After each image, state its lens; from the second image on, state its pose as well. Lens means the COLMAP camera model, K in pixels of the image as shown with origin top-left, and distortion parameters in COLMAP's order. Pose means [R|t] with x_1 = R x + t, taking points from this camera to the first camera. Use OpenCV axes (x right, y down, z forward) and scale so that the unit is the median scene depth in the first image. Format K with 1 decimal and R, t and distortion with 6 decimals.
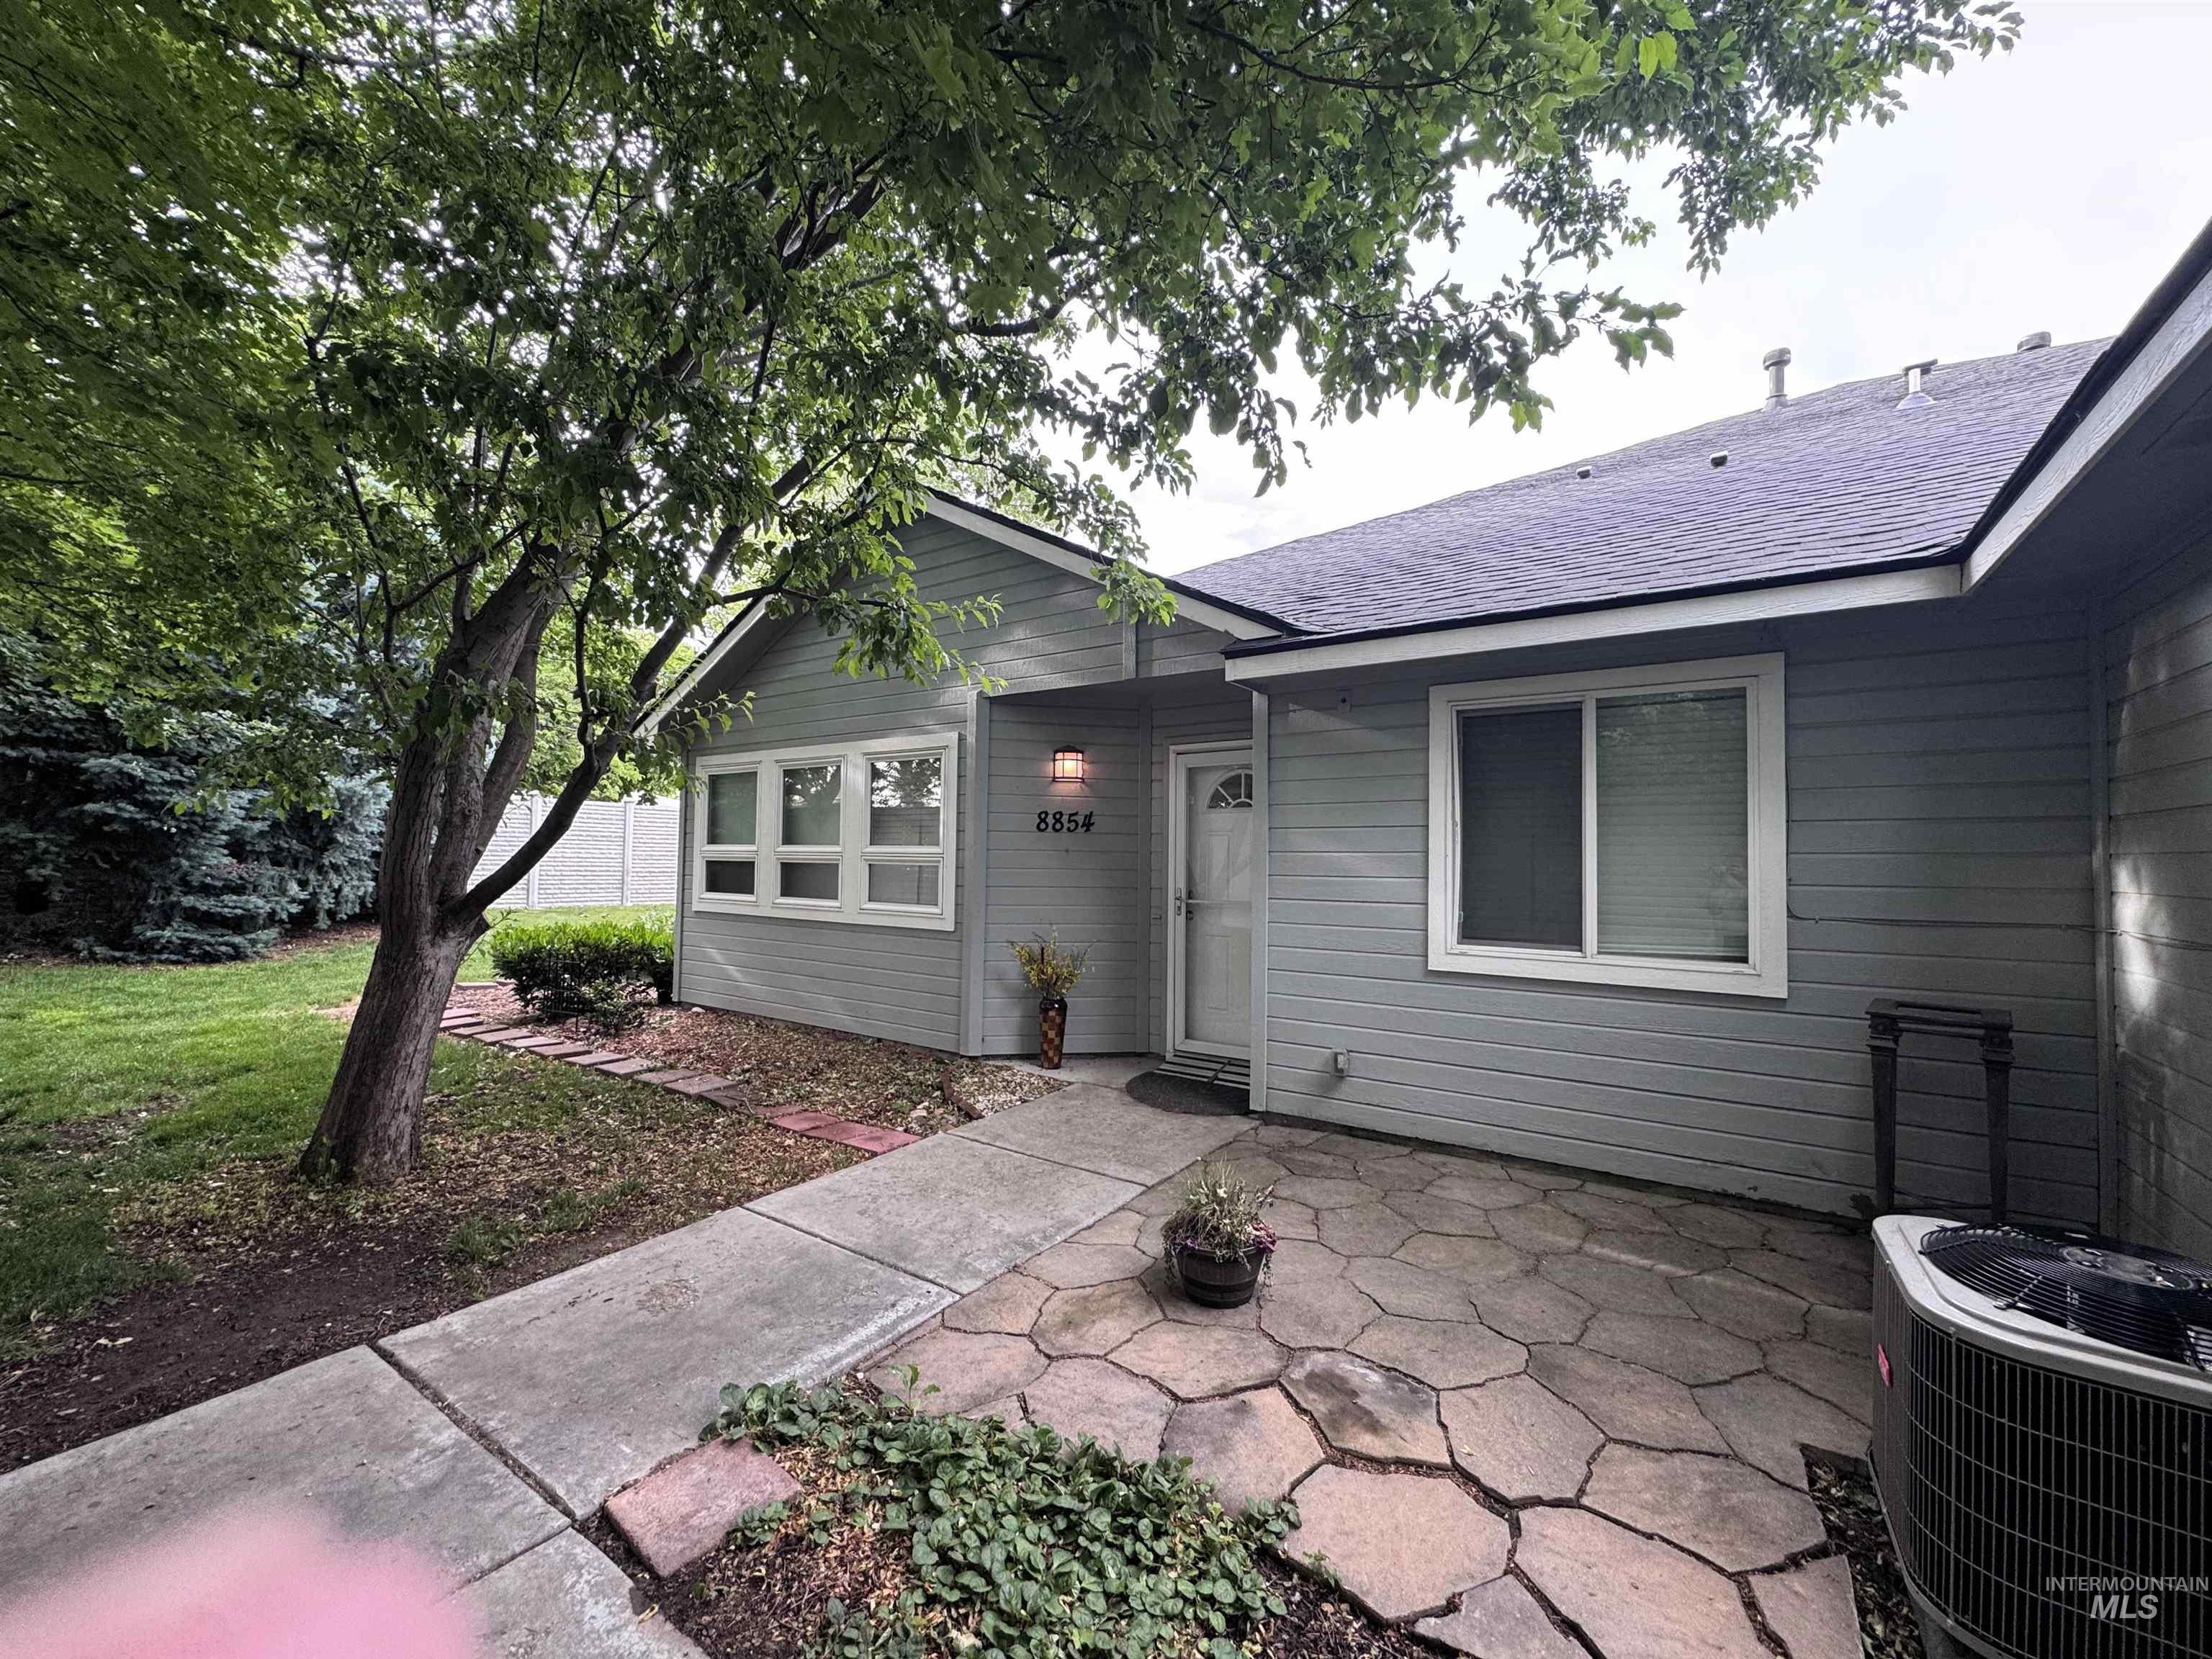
lens RADIAL K [[876.6, 0, 1108.2], [0, 876.6, 840.3], [0, 0, 1]] dist [-0.002614, -0.000232]
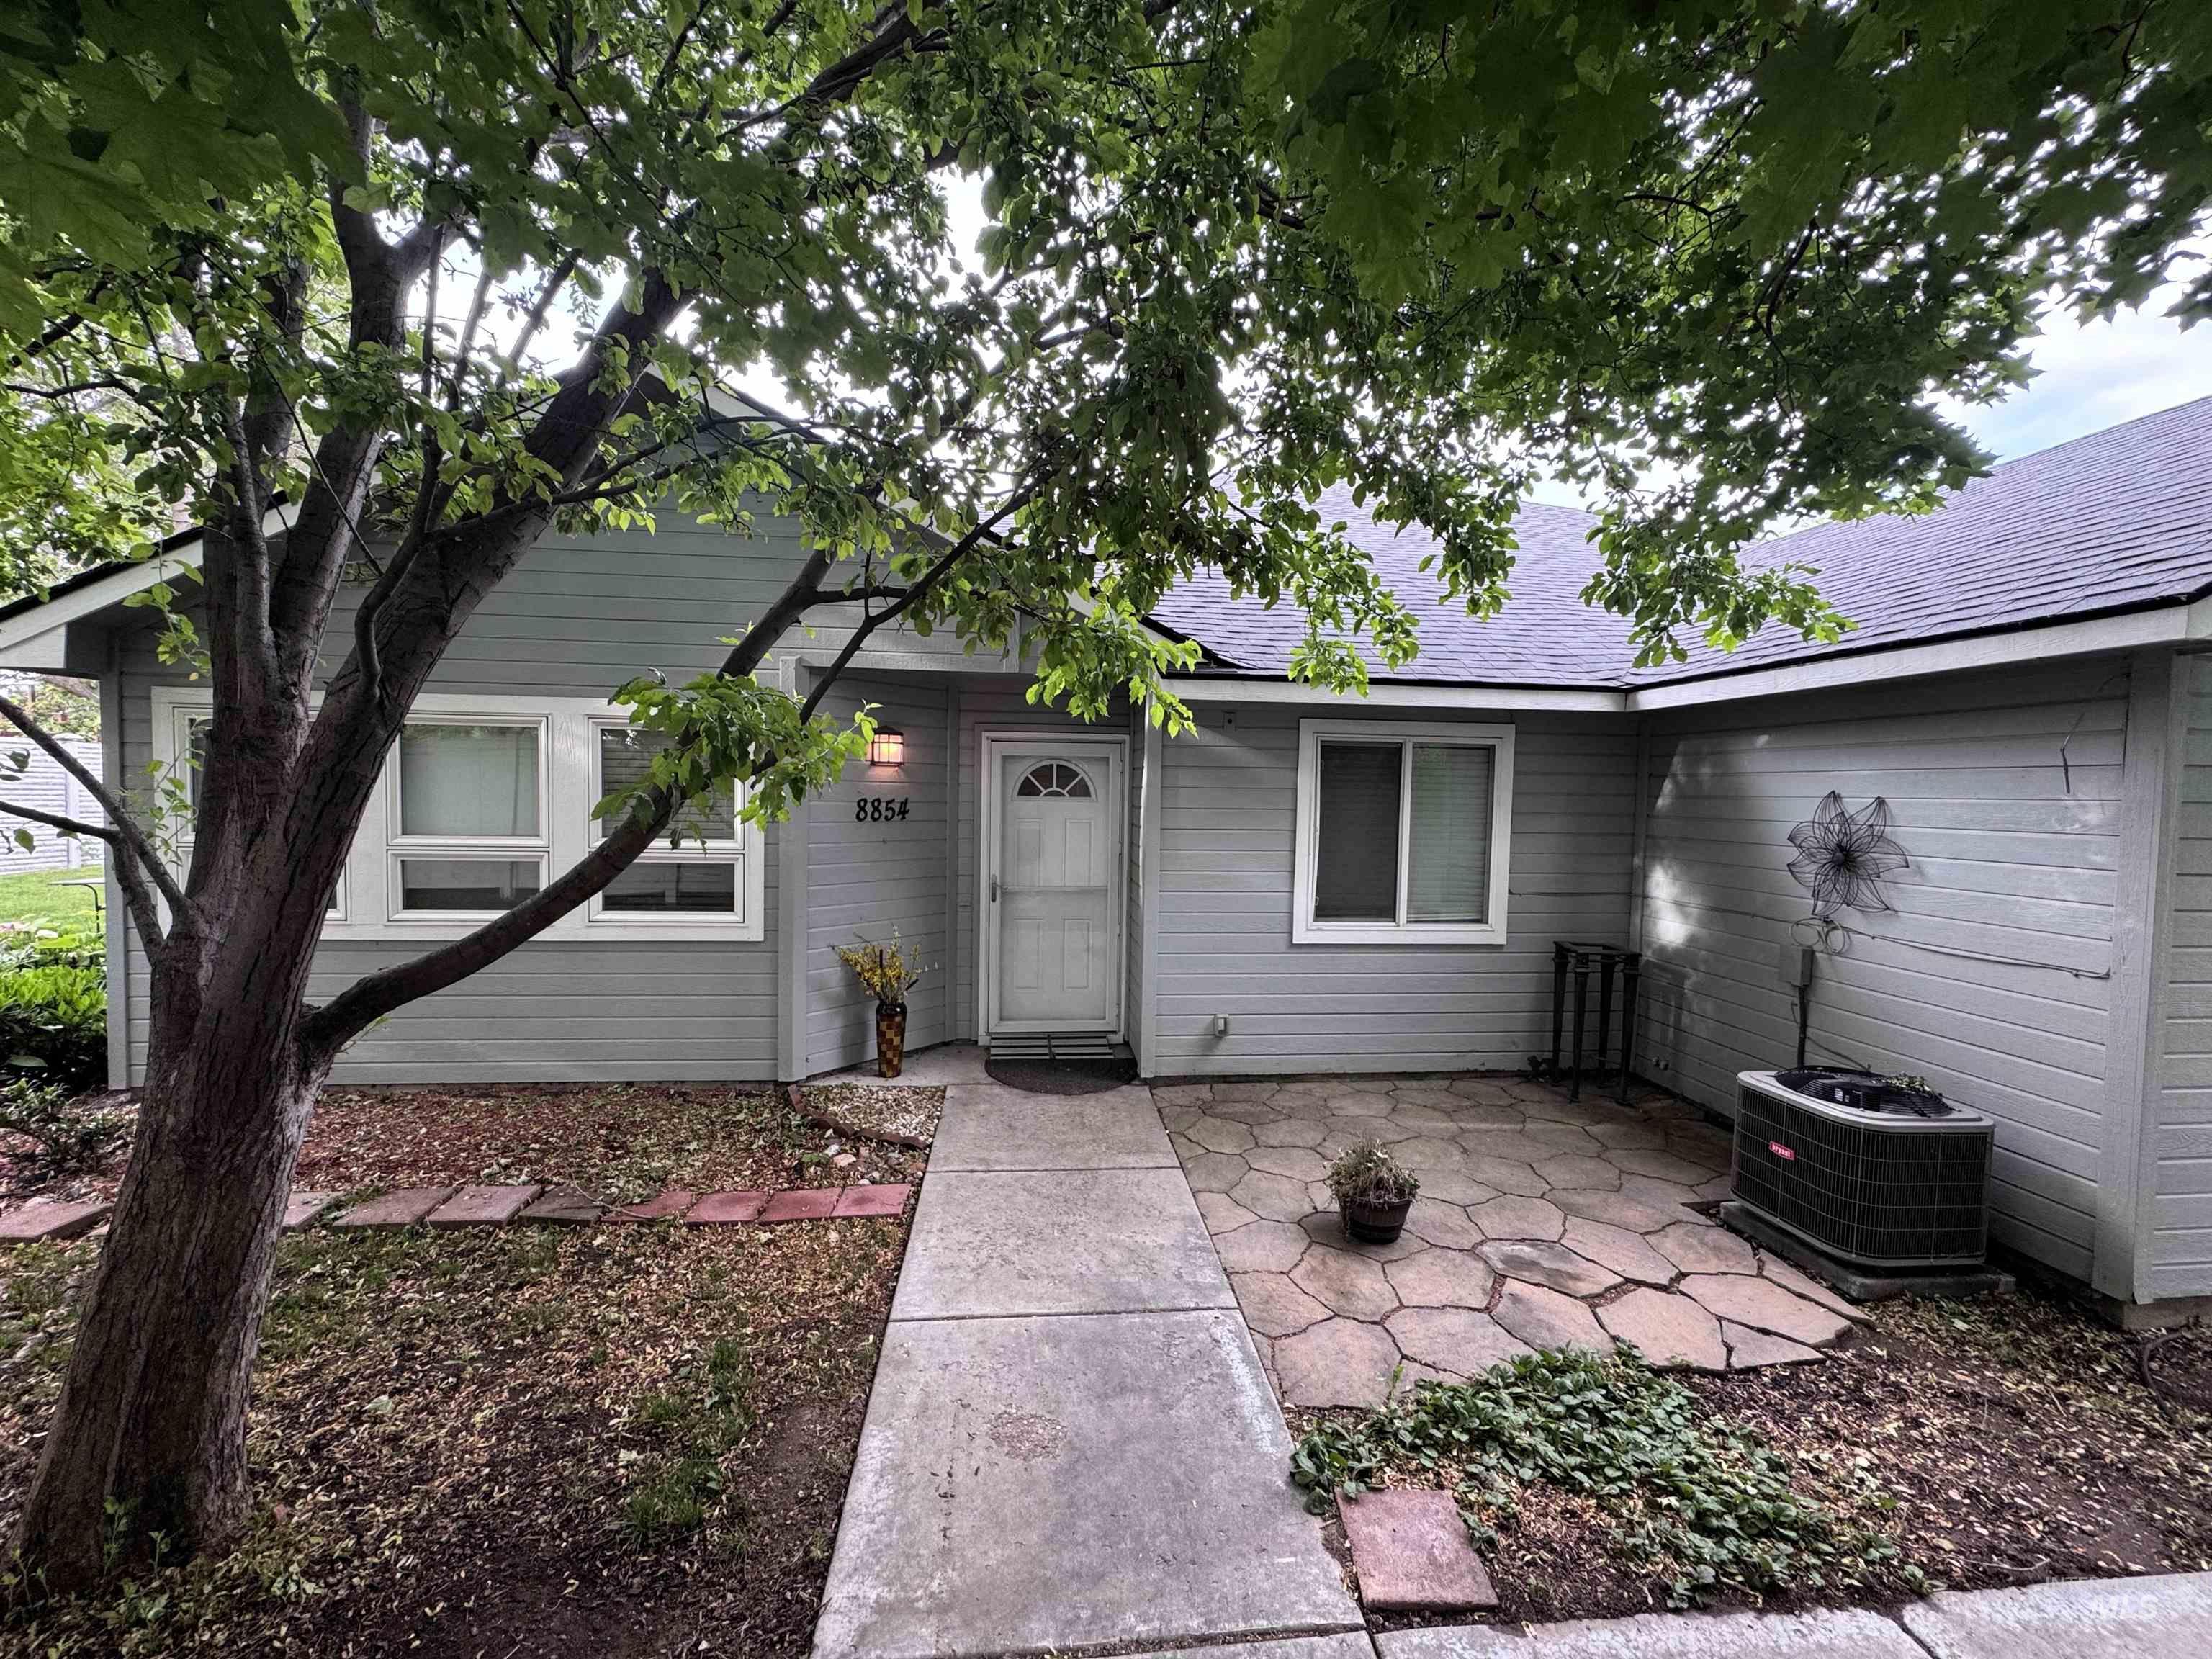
lens RADIAL K [[876.6, 0, 1101.4], [0, 876.6, 833.0], [0, 0, 1]] dist [-0.002614, -0.000232]
pose [[0.768867, -0.029120, 0.638746, -0.659348], [-0.022993, 0.997057, 0.073131, -0.099390], [-0.638996, -0.070915, 0.765934, 0.212872]]
